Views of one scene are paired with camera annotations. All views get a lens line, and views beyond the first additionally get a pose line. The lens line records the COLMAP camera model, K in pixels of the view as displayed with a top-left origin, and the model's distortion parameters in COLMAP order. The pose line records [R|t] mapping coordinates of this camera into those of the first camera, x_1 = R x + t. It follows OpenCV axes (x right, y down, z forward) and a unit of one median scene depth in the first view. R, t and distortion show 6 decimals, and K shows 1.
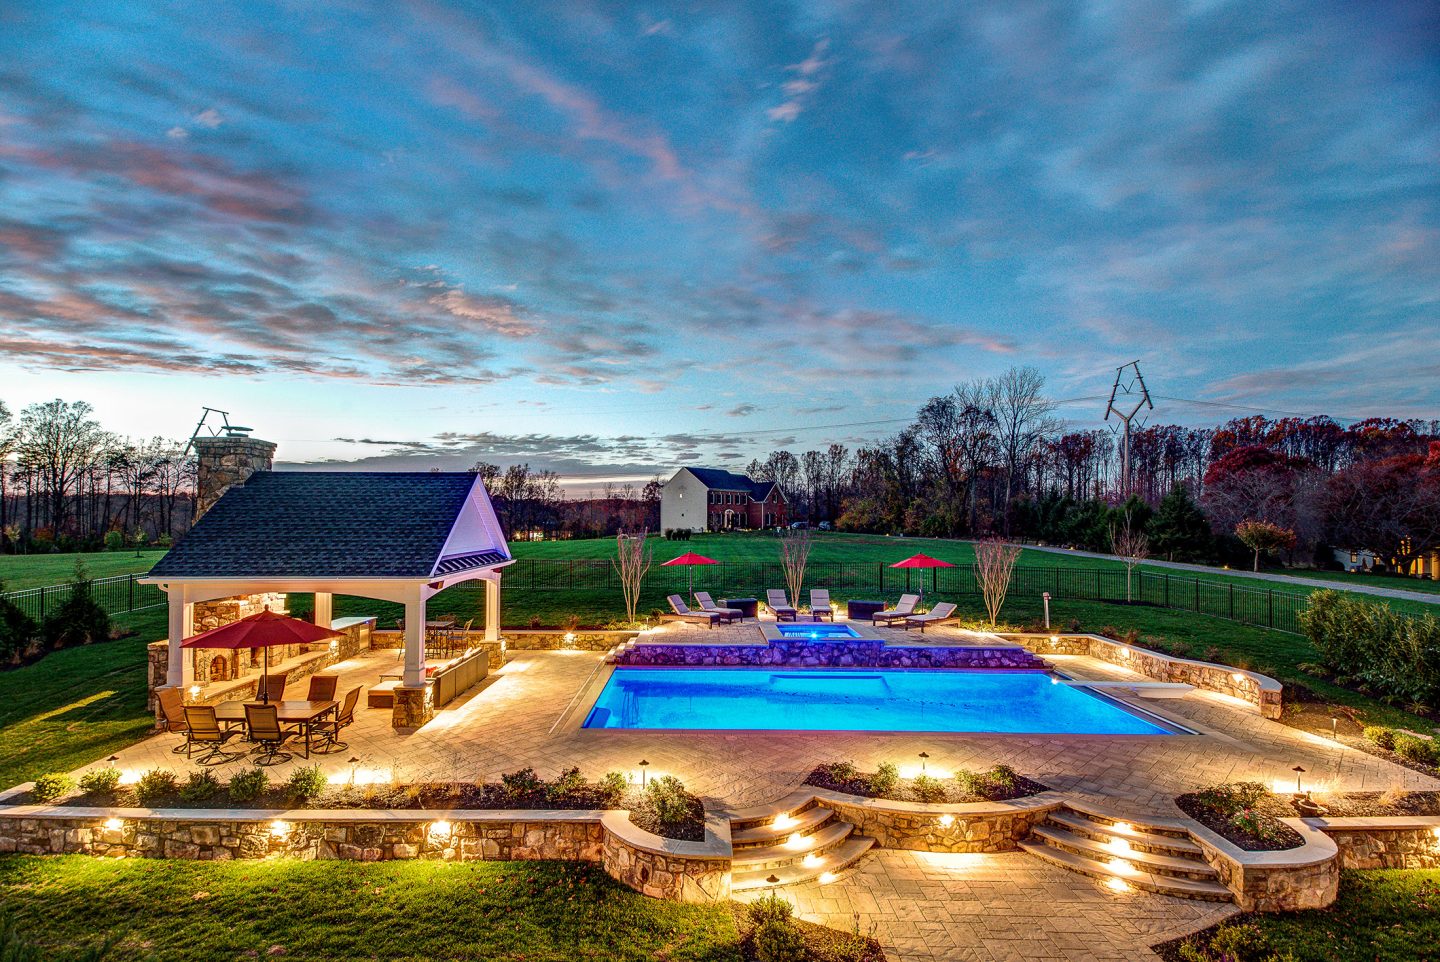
lens RADIAL K [[718.3, 0, 719.3], [0, 718.3, 509.4], [0, 0, 1]] dist [0.002560, 0.000101]
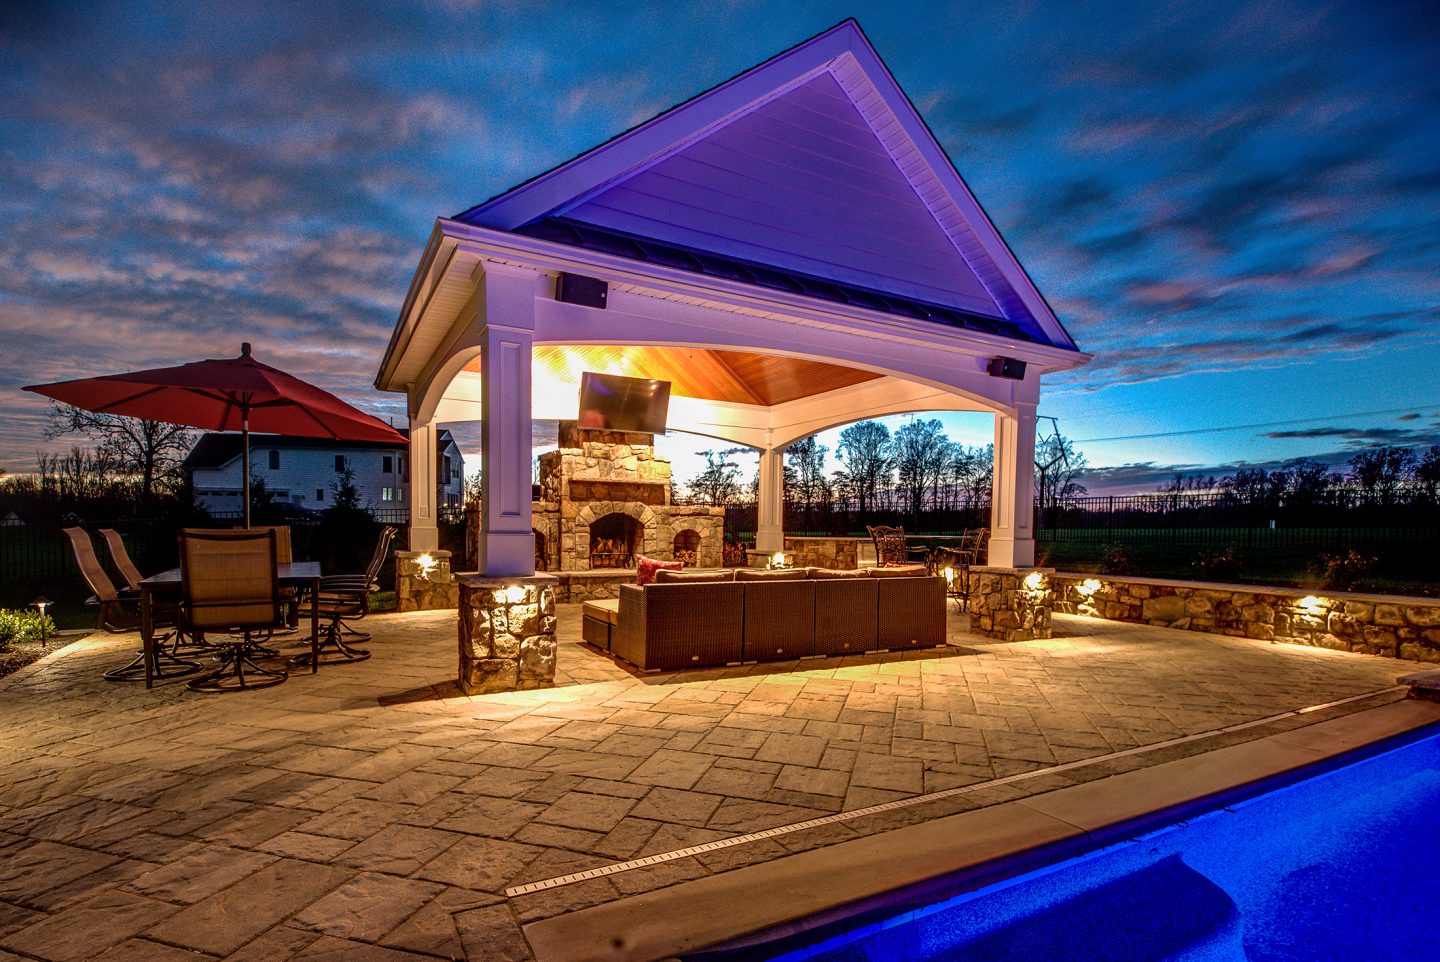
lens RADIAL K [[718.3, 0, 719.3], [0, 718.3, 509.4], [0, 0, 1]] dist [0.002560, 0.000101]
pose [[0.472990, -0.019135, -0.880860, -0.044012], [-0.006279, 0.999666, -0.025087, 0.143744], [0.881045, 0.017397, 0.472712, 0.605280]]
